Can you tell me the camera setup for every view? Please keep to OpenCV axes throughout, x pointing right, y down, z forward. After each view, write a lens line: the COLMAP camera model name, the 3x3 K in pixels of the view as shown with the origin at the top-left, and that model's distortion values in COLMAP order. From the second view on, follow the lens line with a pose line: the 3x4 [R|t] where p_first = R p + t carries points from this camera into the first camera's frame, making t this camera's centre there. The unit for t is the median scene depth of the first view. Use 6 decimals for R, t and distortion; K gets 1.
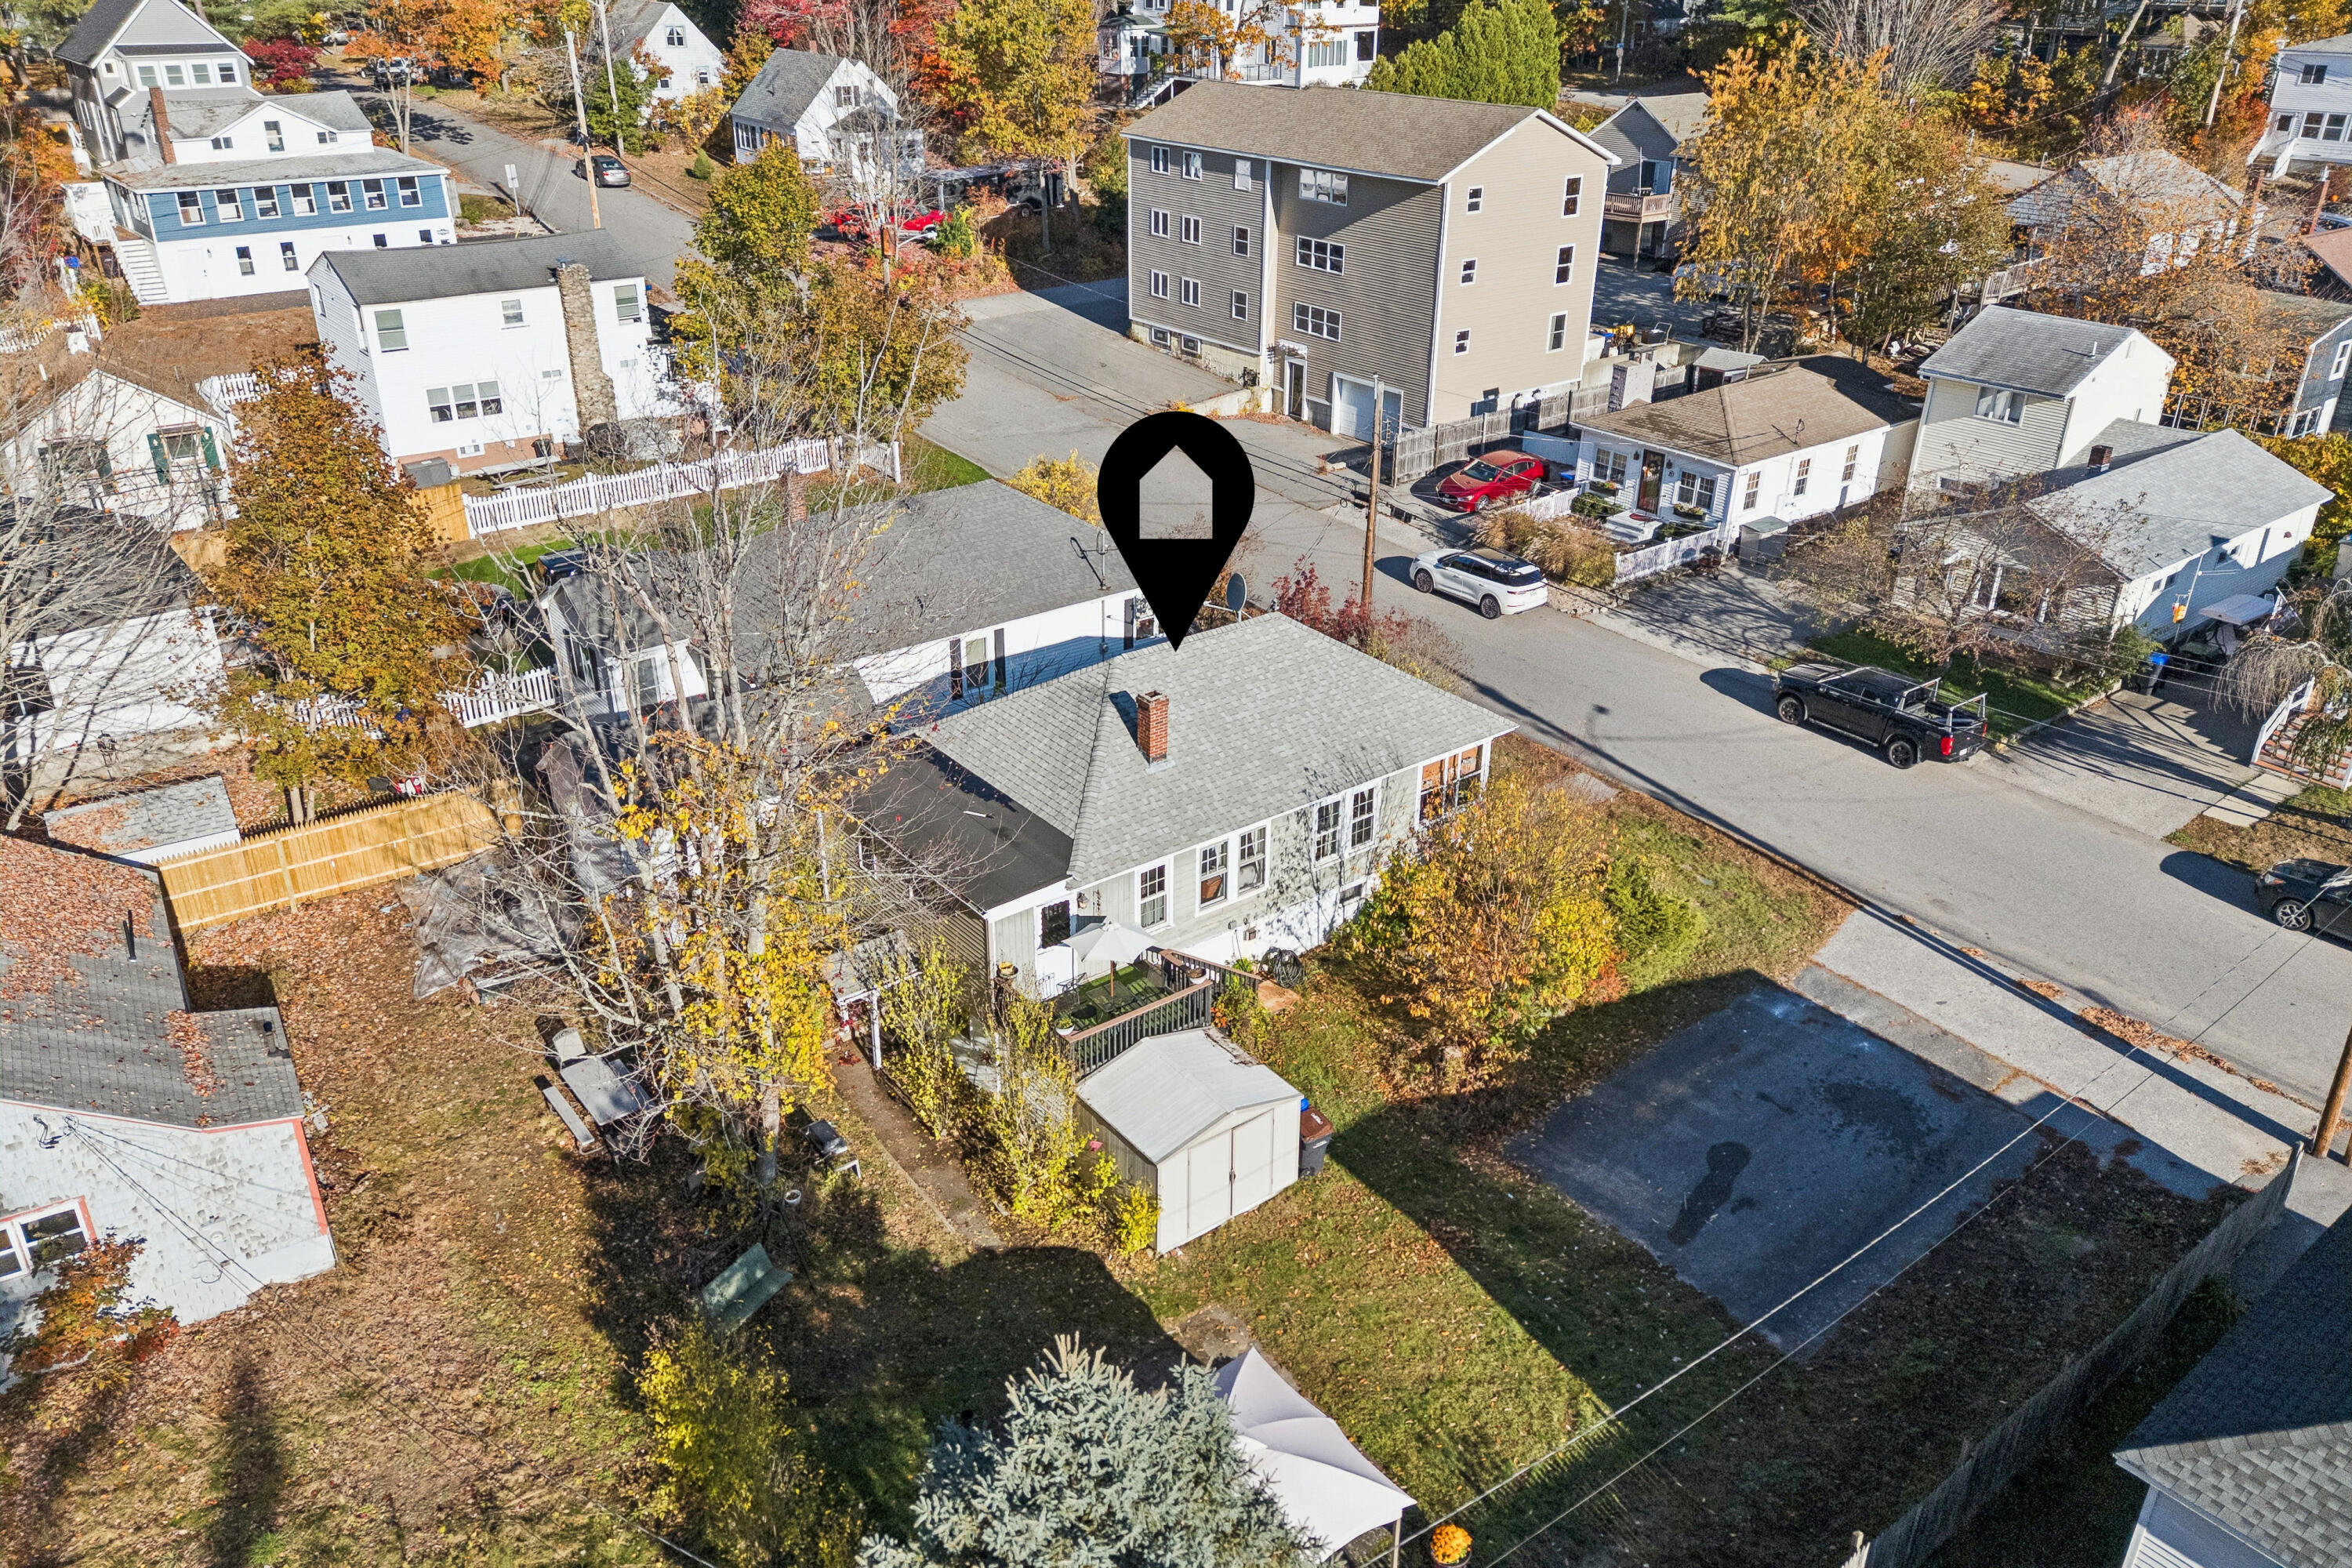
lens RADIAL K [[1719.7, 0, 1184.5], [0, 1719.7, 751.3], [0, 0, 1]] dist [0.087552, -0.079078]
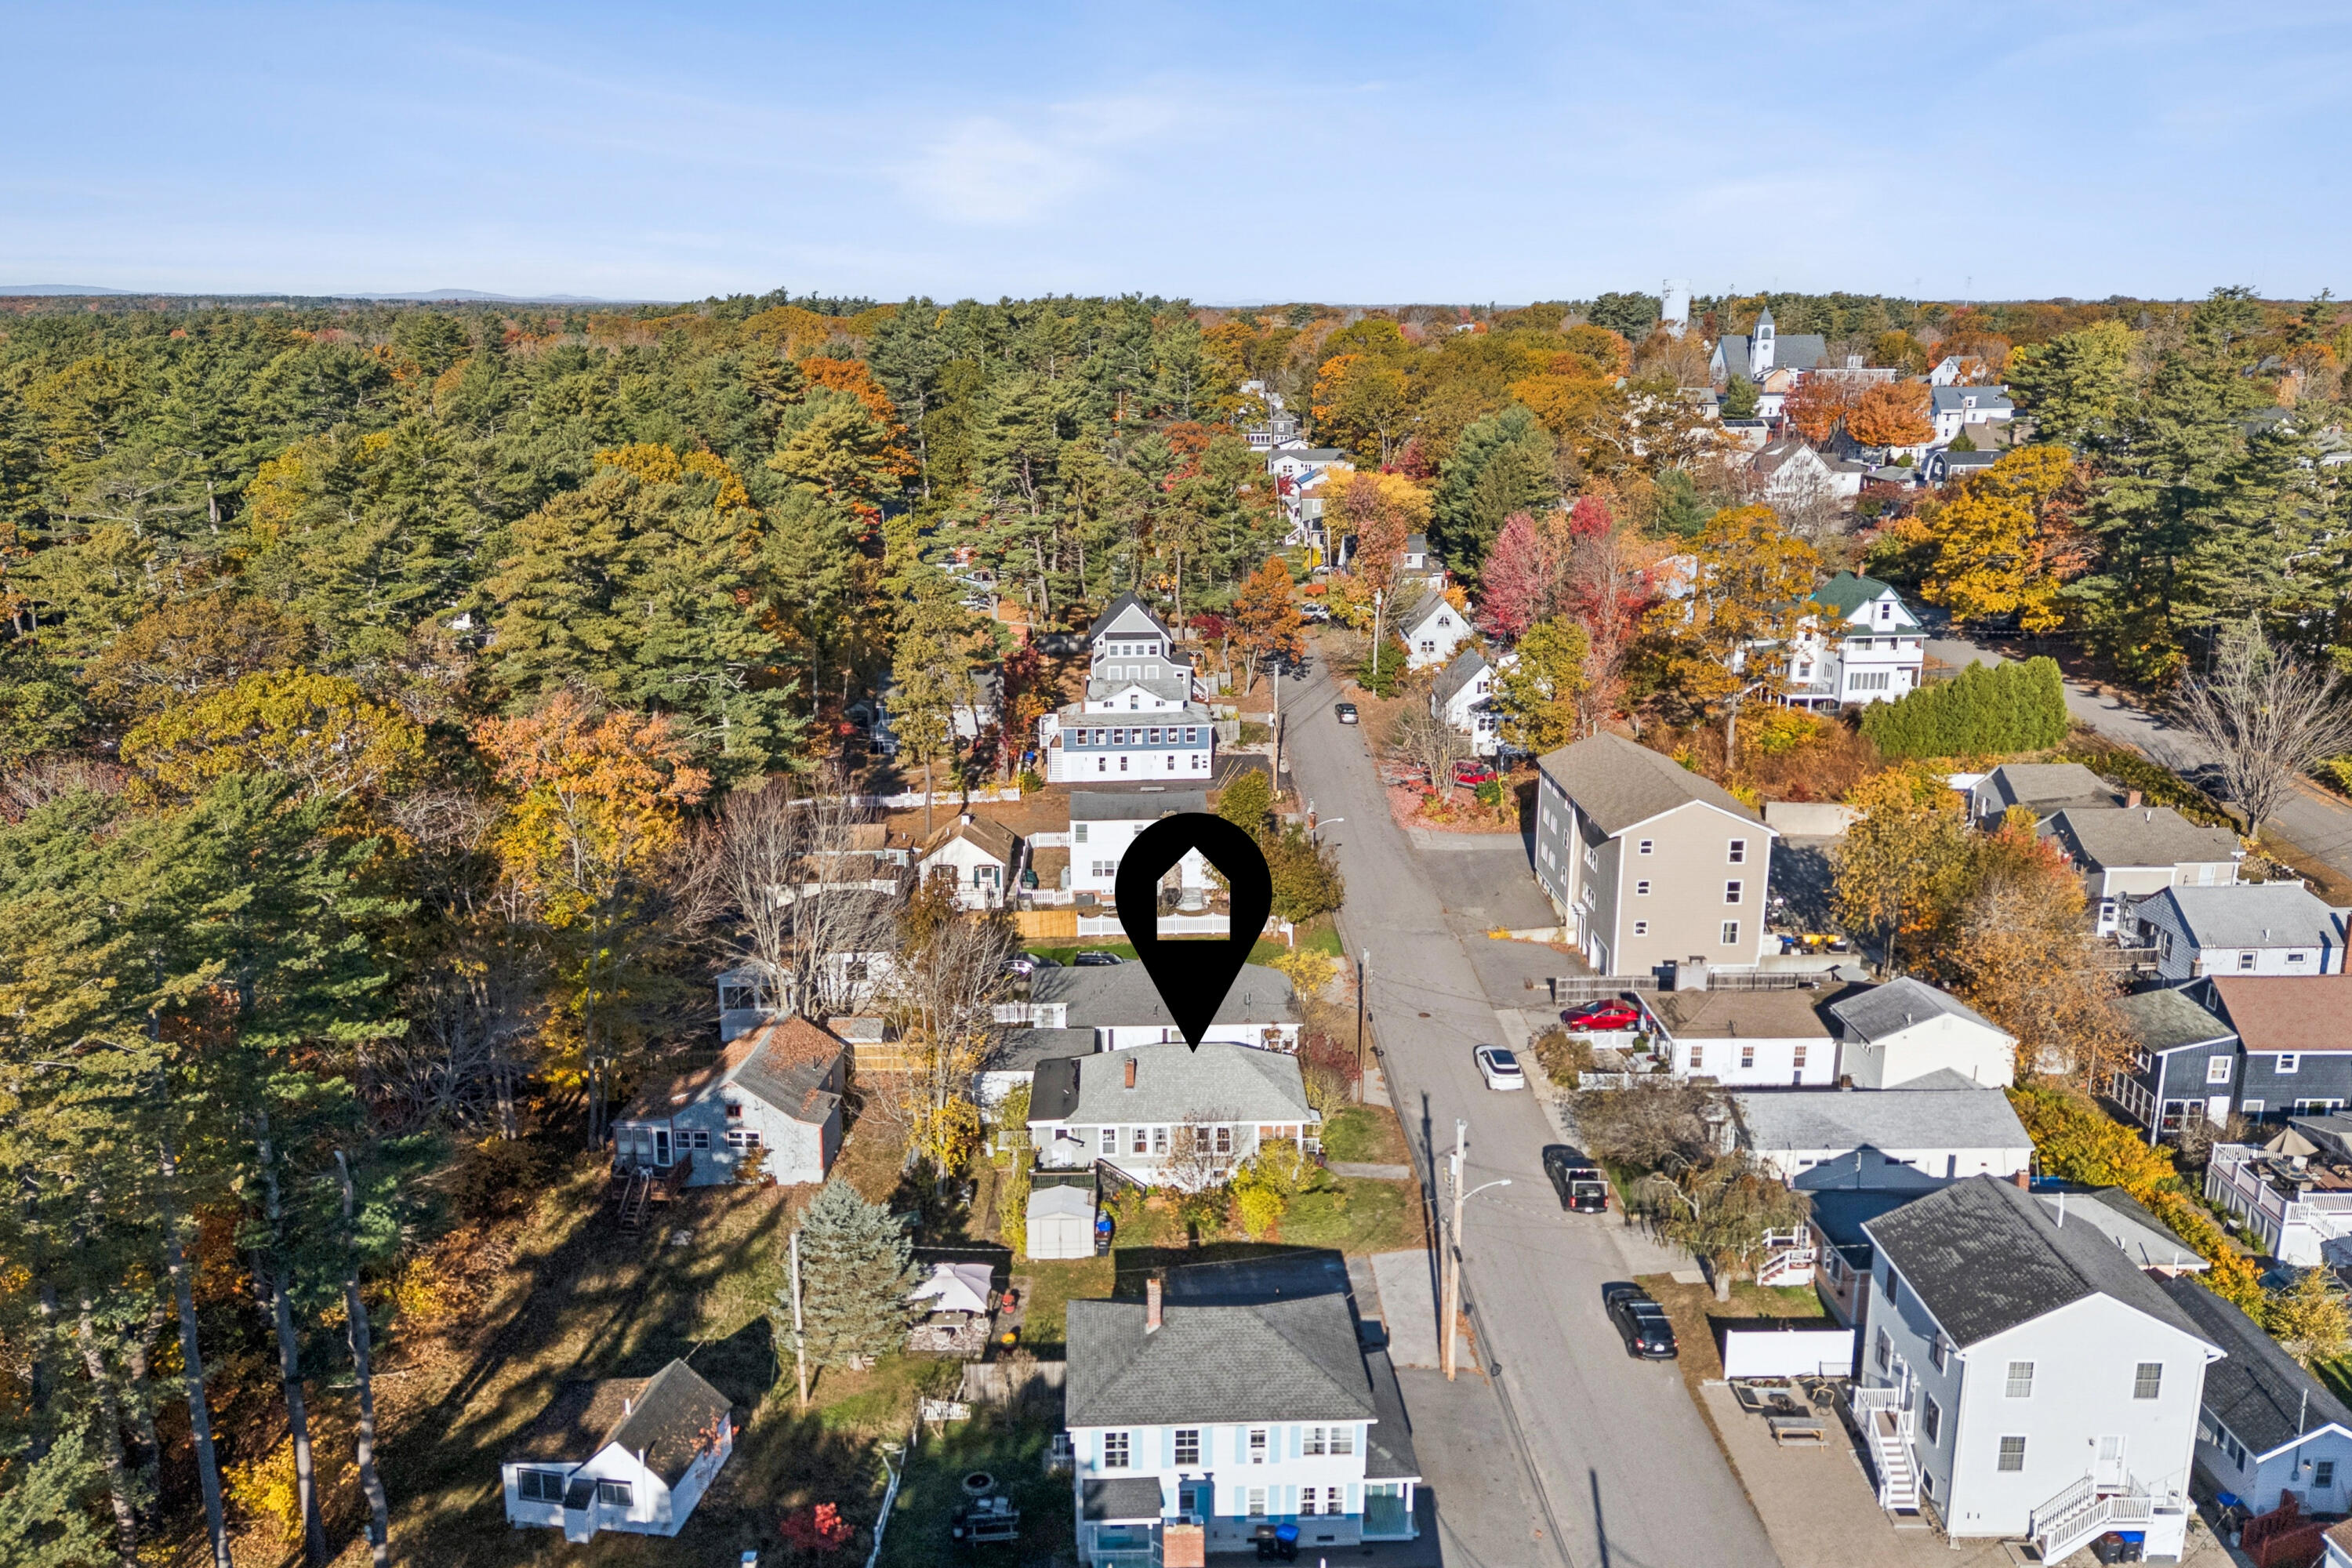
lens RADIAL K [[1719.7, 0, 1184.5], [0, 1719.7, 751.3], [0, 0, 1]] dist [0.087552, -0.079078]
pose [[0.815628, 0.127809, -0.564283, 0.796637], [-0.246708, 0.959014, -0.139384, -0.076650], [0.523341, 0.252898, 0.813730, -0.638035]]
